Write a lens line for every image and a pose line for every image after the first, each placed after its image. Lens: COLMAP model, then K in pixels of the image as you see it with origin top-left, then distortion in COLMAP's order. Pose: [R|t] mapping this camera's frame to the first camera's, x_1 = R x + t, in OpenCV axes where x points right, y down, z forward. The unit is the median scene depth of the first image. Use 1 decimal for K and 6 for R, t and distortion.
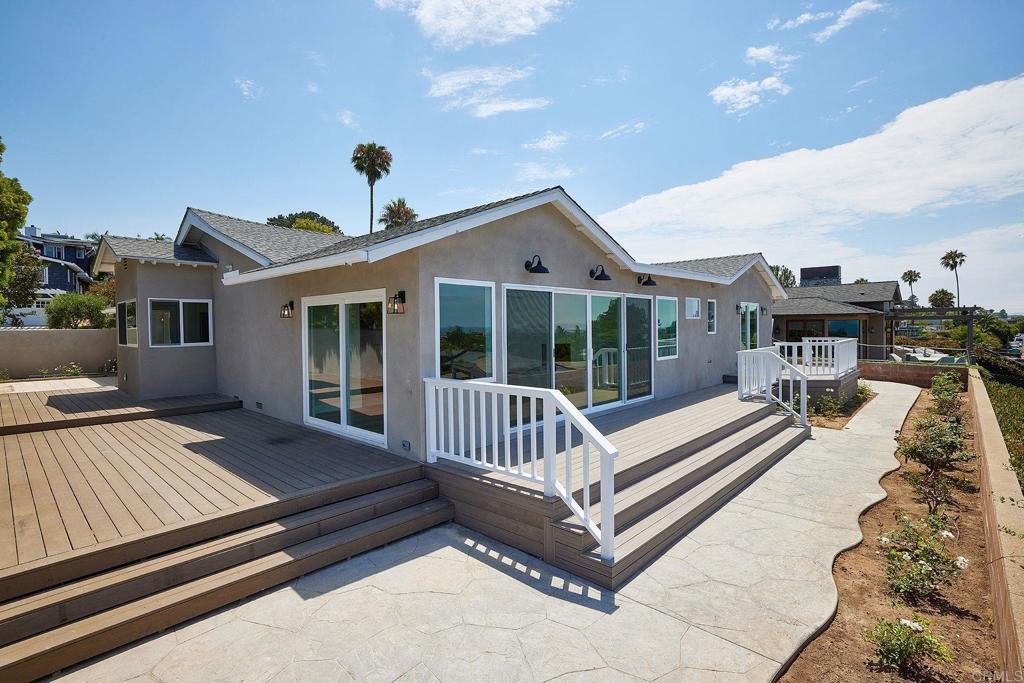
lens RADIAL K [[512.2, 0, 512.9], [0, 512.2, 332.5], [0, 0, 1]] dist [0.001406, 0.000974]
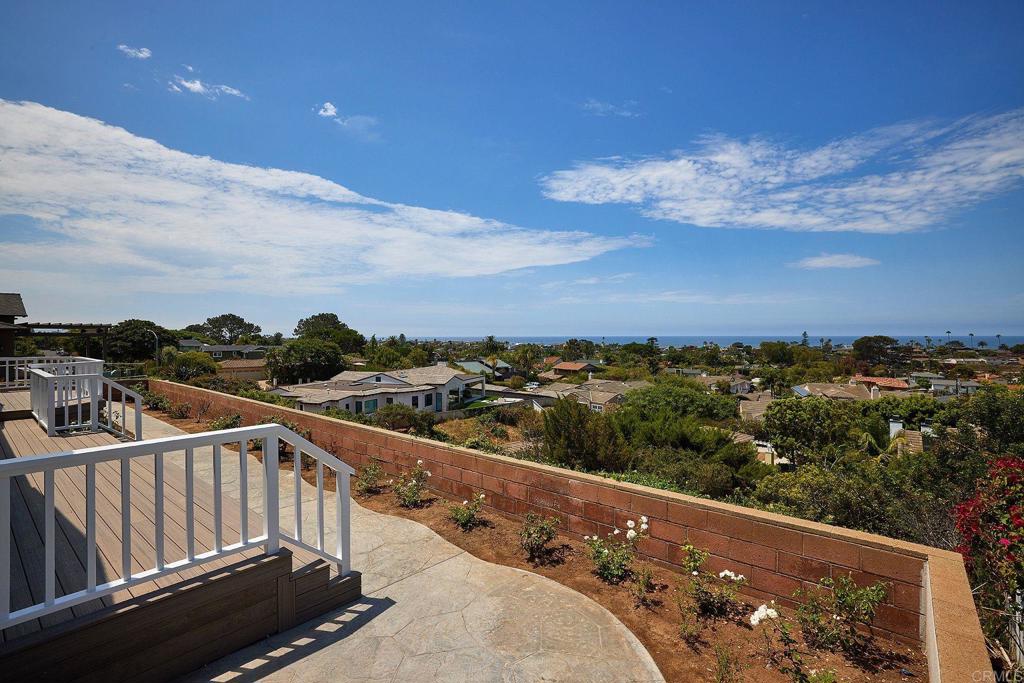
lens RADIAL K [[481.4, 0, 534.7], [0, 481.4, 340.2], [0, 0, 1]] dist [0.020712, 0.000584]
pose [[-0.061234, -0.003536, 0.998117, -0.743308], [0.013814, 0.999895, 0.004390, -0.019872], [-0.998028, 0.014057, -0.061179, 0.634546]]
